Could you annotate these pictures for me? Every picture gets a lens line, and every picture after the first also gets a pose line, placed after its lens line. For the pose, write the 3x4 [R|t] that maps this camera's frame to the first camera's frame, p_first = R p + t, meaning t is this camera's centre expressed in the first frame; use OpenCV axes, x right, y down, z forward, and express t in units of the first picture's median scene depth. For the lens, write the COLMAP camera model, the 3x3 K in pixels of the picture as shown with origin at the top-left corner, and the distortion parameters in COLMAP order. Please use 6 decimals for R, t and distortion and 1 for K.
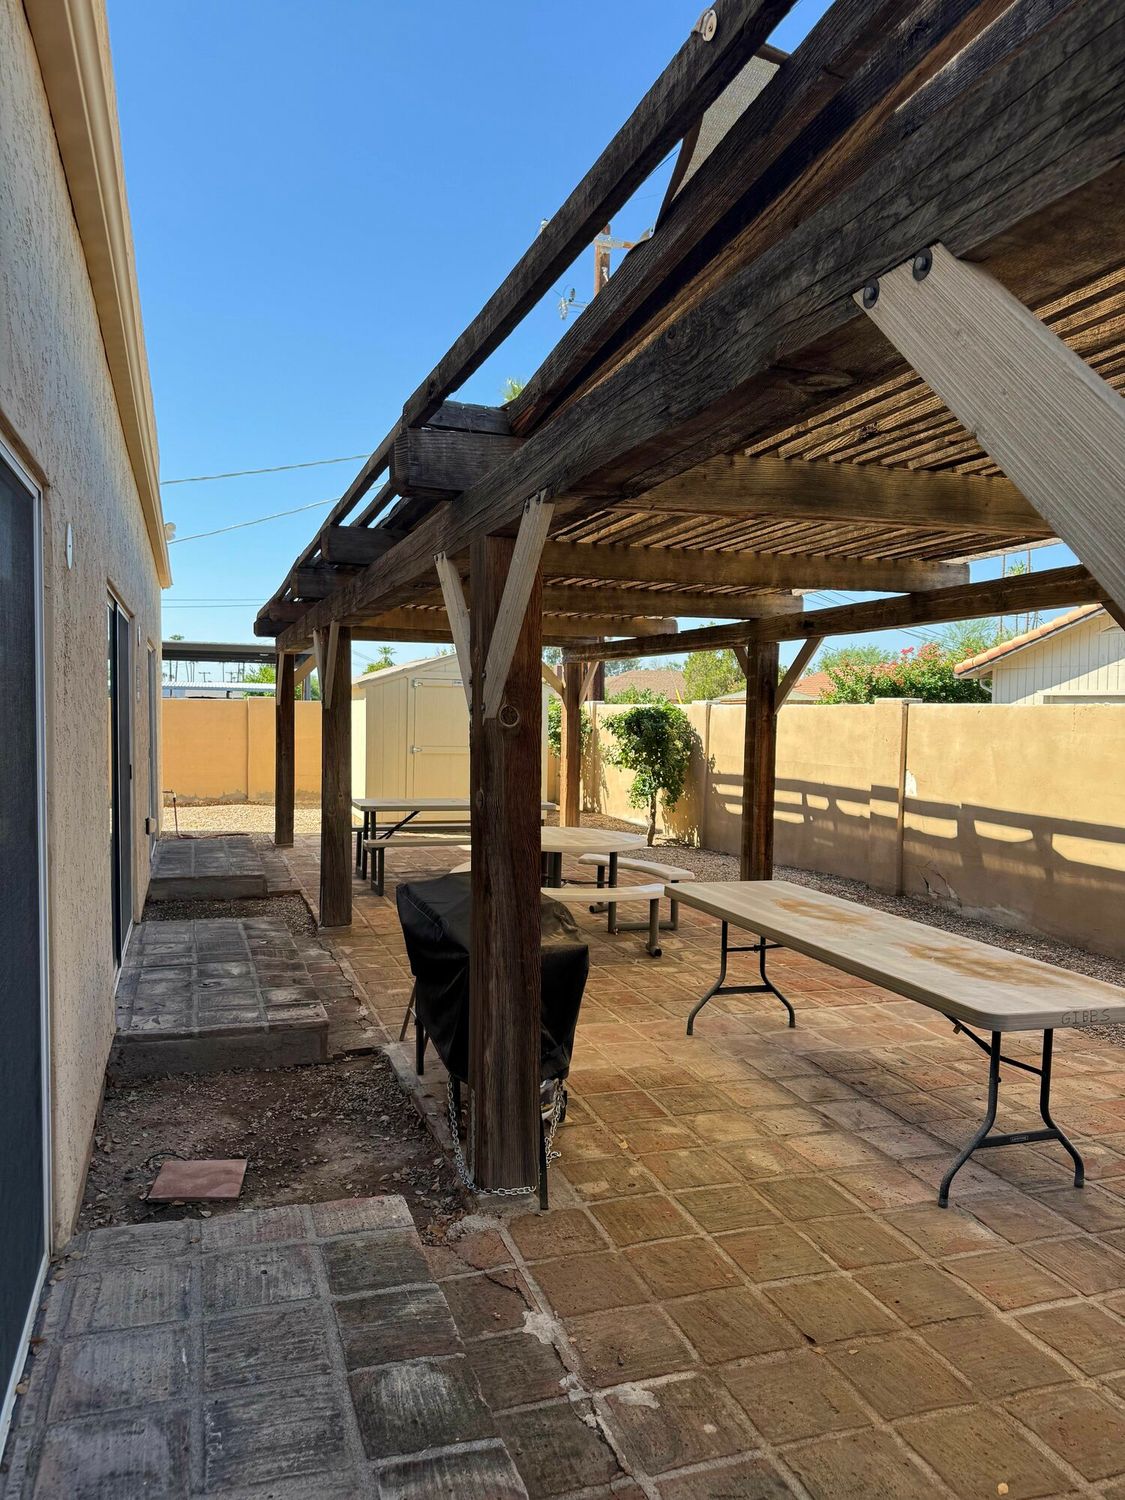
lens RADIAL K [[1061.1, 0, 567.8], [0, 1061.1, 742.9], [0, 0, 1]] dist [0.009486, -0.008967]
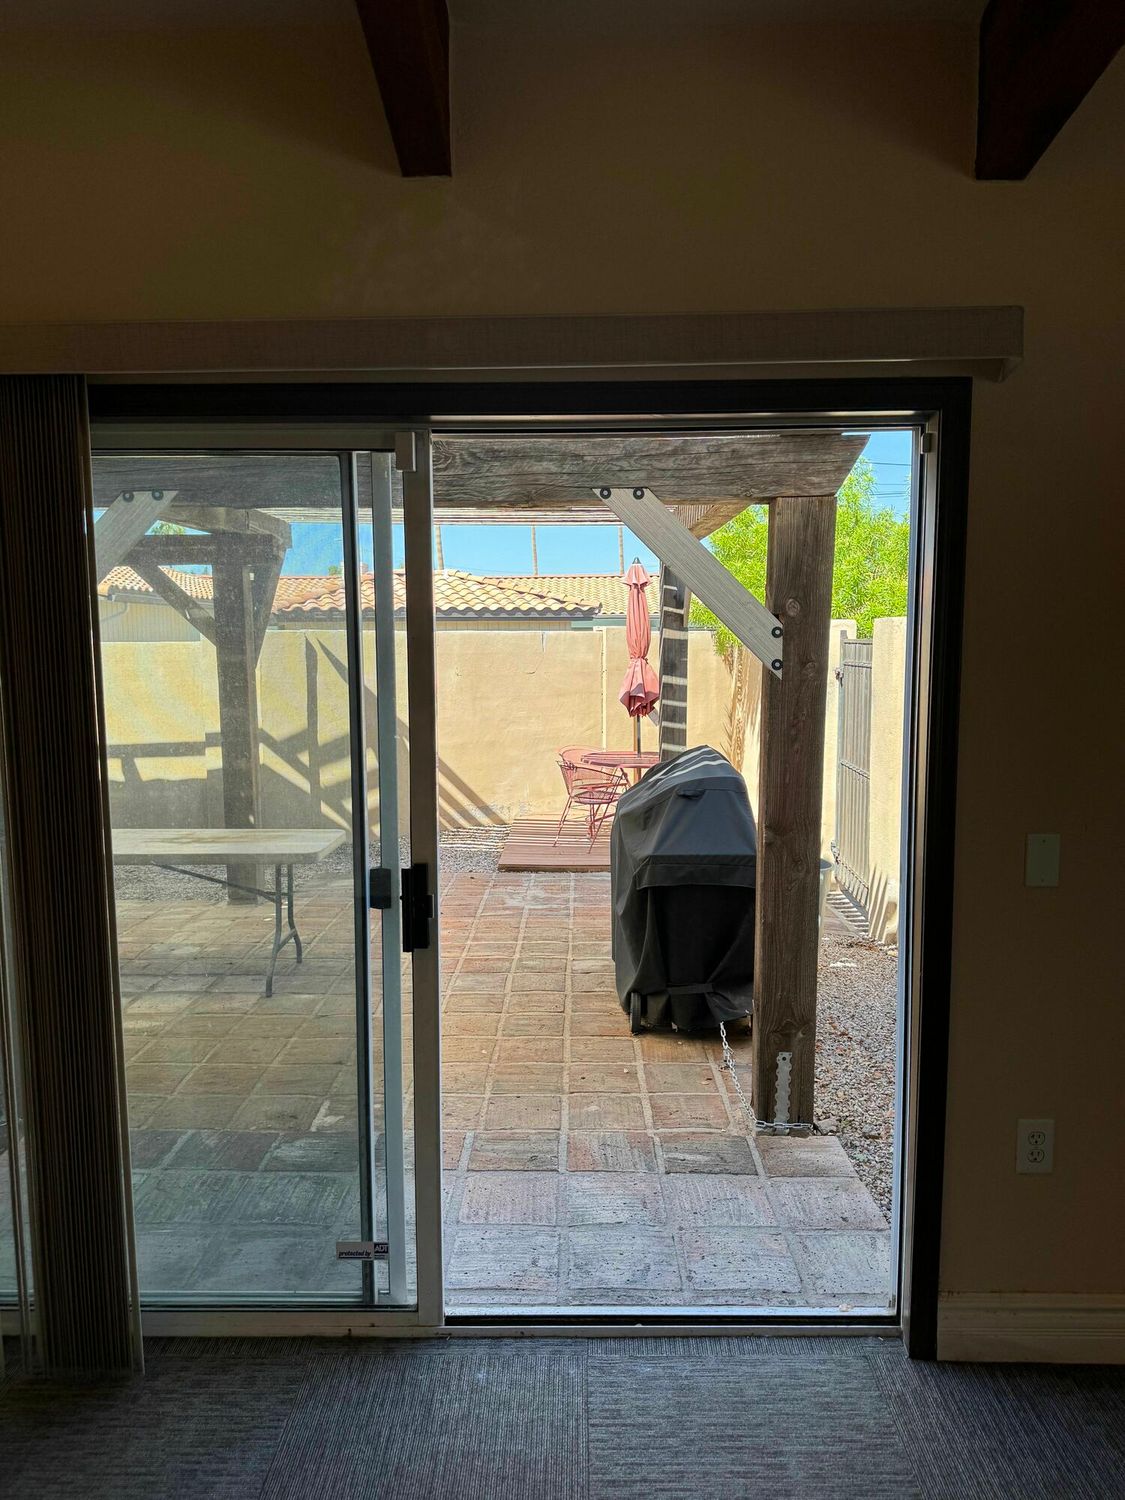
lens RADIAL K [[1061.1, 0, 559.5], [0, 1061.1, 755.6], [0, 0, 1]] dist [0.009486, -0.008967]
pose [[0.341470, -0.125546, 0.931470, -0.661379], [0.046308, 0.992082, 0.116739, -0.038632], [-0.938751, 0.003271, 0.344580, 0.088585]]
